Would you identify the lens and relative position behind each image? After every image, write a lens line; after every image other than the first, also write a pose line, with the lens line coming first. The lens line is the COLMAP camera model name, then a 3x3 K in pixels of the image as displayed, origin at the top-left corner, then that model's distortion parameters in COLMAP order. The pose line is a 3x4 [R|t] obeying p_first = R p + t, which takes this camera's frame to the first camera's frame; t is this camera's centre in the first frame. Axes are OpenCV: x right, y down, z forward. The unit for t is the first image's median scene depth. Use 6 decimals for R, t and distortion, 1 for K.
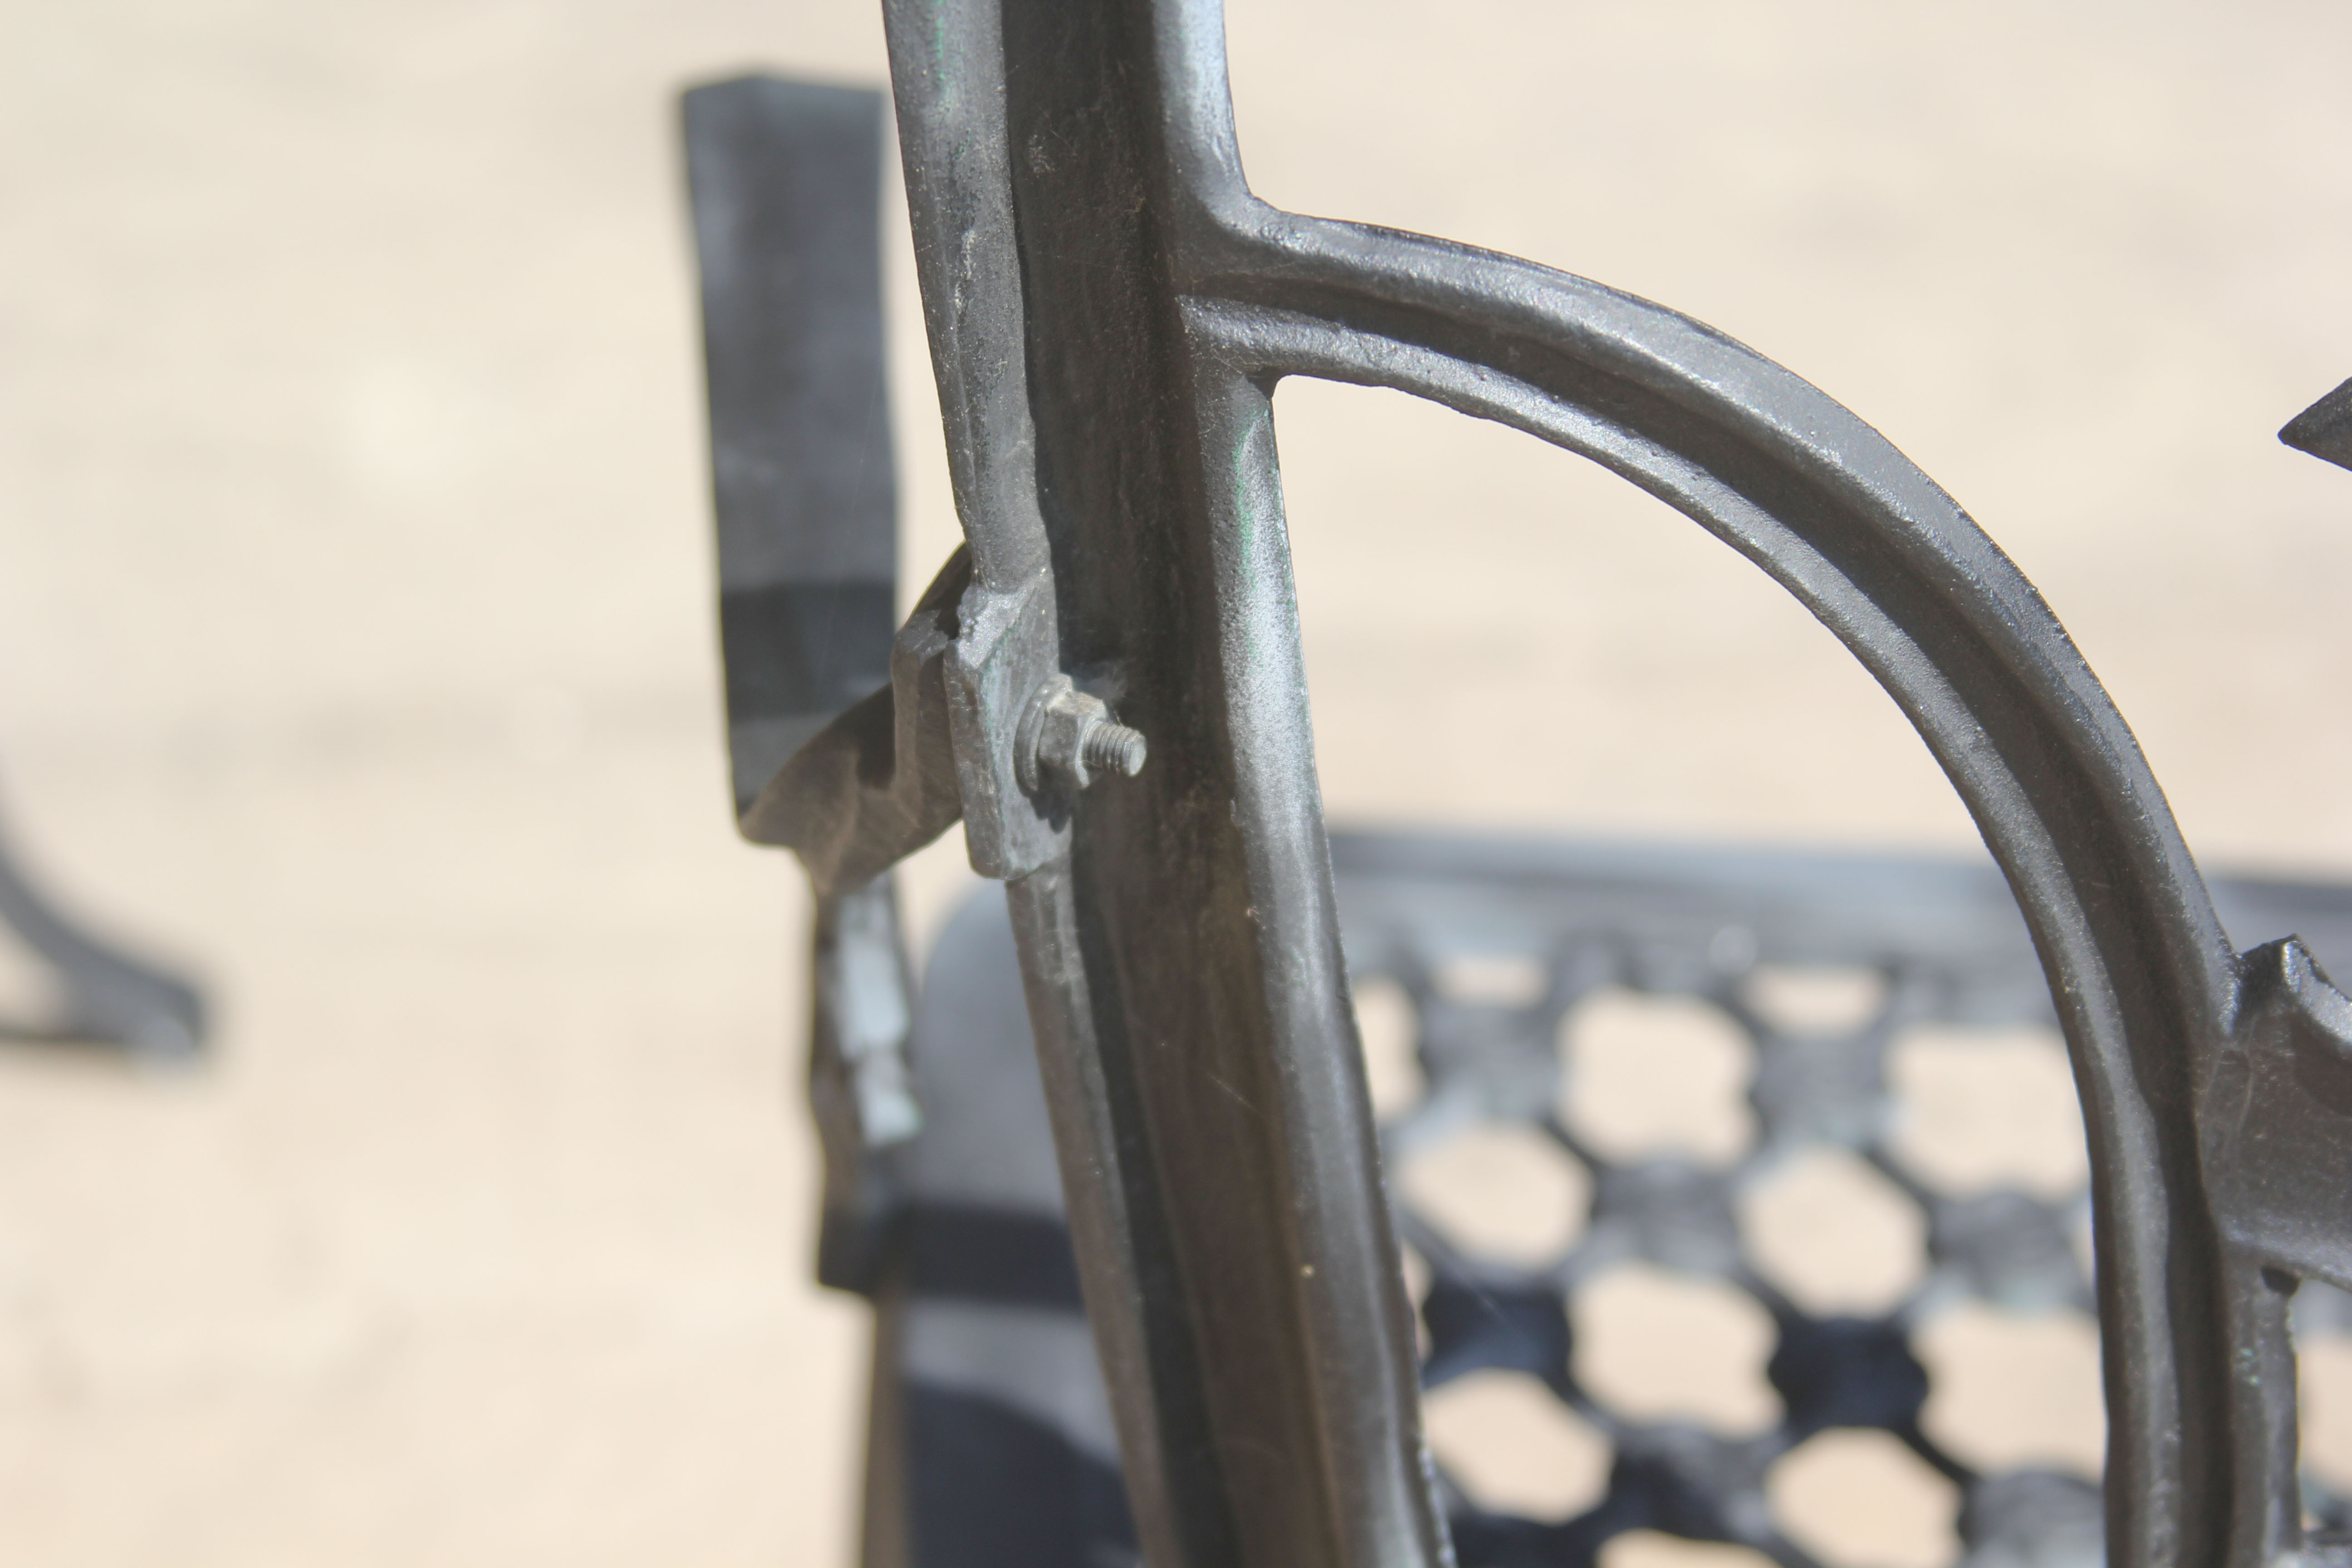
lens RADIAL K [[8206.3, 0, 1176.0], [0, 8206.3, 784.0], [0, 0, 1]] dist [0.014476, 0.191186]
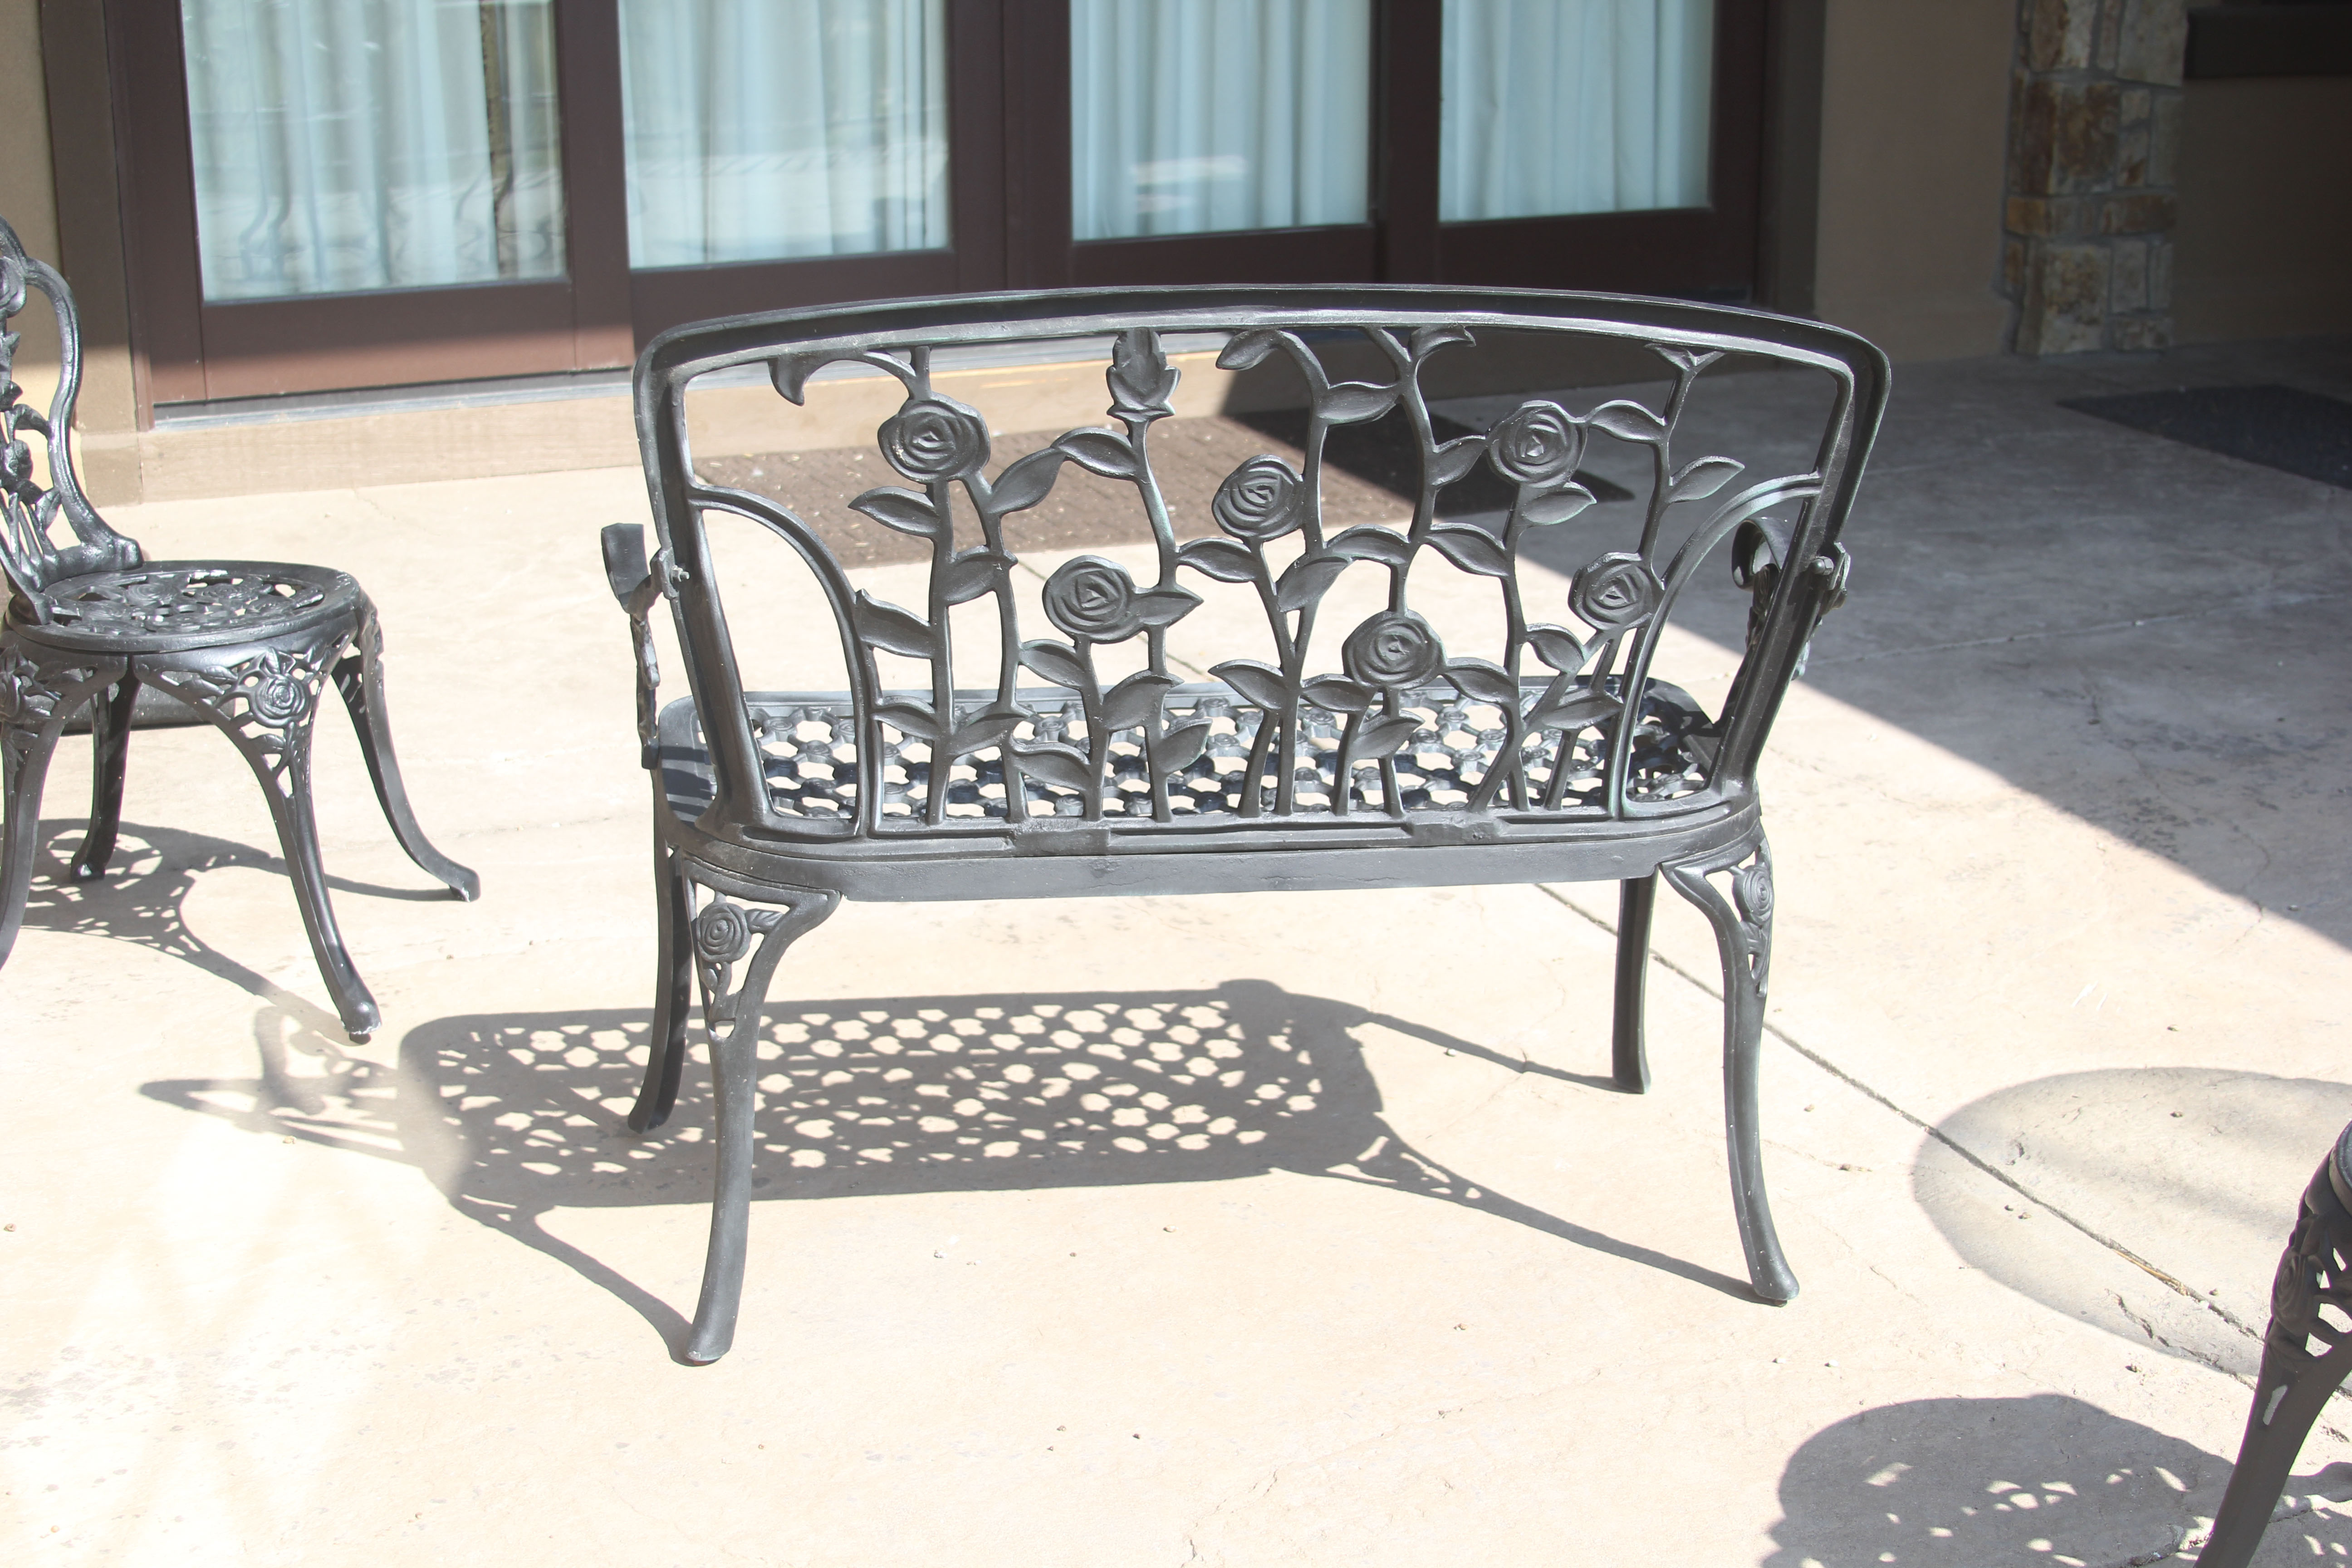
lens RADIAL K [[3329.5, 0, 1176.0], [0, 3329.5, 784.0], [0, 0, 1]] dist [-0.203044, 0.421767]
pose [[0.988278, -0.080380, 0.129789, 0.023388], [0.089021, 0.994086, -0.062202, 0.354084], [-0.124021, 0.073026, 0.989589, -1.630435]]
